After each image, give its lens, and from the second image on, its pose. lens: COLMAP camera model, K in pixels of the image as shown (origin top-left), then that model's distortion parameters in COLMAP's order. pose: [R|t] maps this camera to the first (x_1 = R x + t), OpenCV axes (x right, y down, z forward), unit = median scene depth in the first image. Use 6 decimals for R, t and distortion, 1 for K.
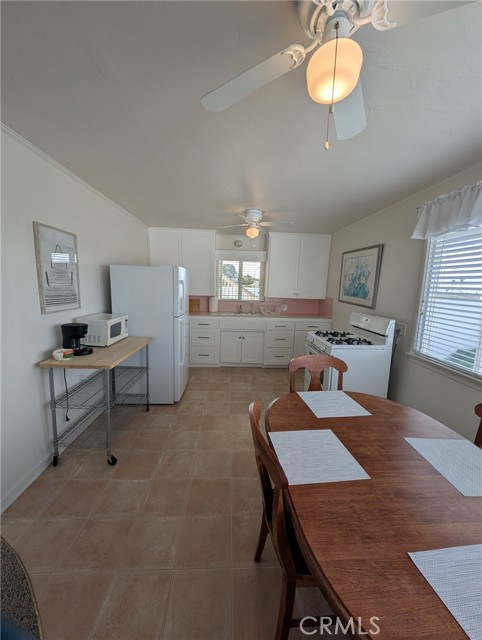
lens RADIAL K [[238.5, 0, 238.4], [0, 238.5, 320.6], [0, 0, 1]] dist [0.000459, -0.000738]
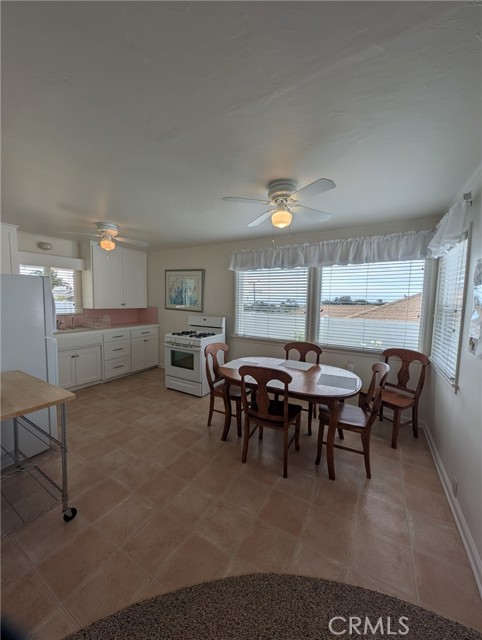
lens RADIAL K [[238.5, 0, 243.0], [0, 238.5, 317.6], [0, 0, 1]] dist [0.000459, -0.000738]
pose [[0.534213, -0.082674, 0.841297, -0.605115], [0.123273, 0.992187, 0.019226, -0.015361], [-0.836314, 0.093438, 0.540230, 0.004910]]
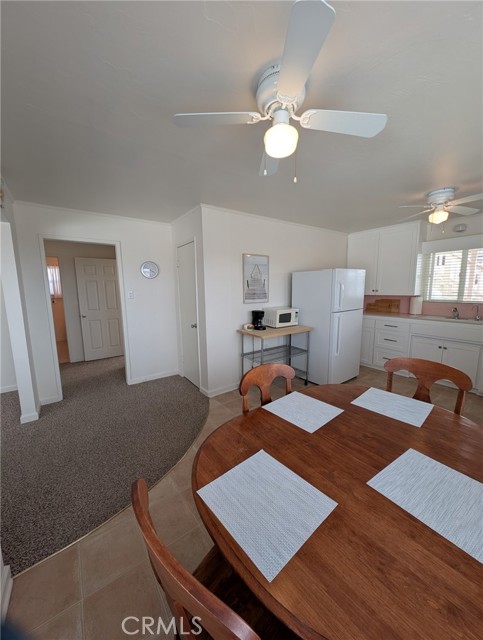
lens RADIAL K [[238.5, 0, 241.1], [0, 238.5, 321.2], [0, 0, 1]] dist [0.000459, -0.000738]
pose [[0.545267, 0.080183, -0.834419, 0.484750], [-0.093786, 0.995000, 0.034327, 0.031244], [0.832999, 0.059540, 0.550061, -0.000293]]
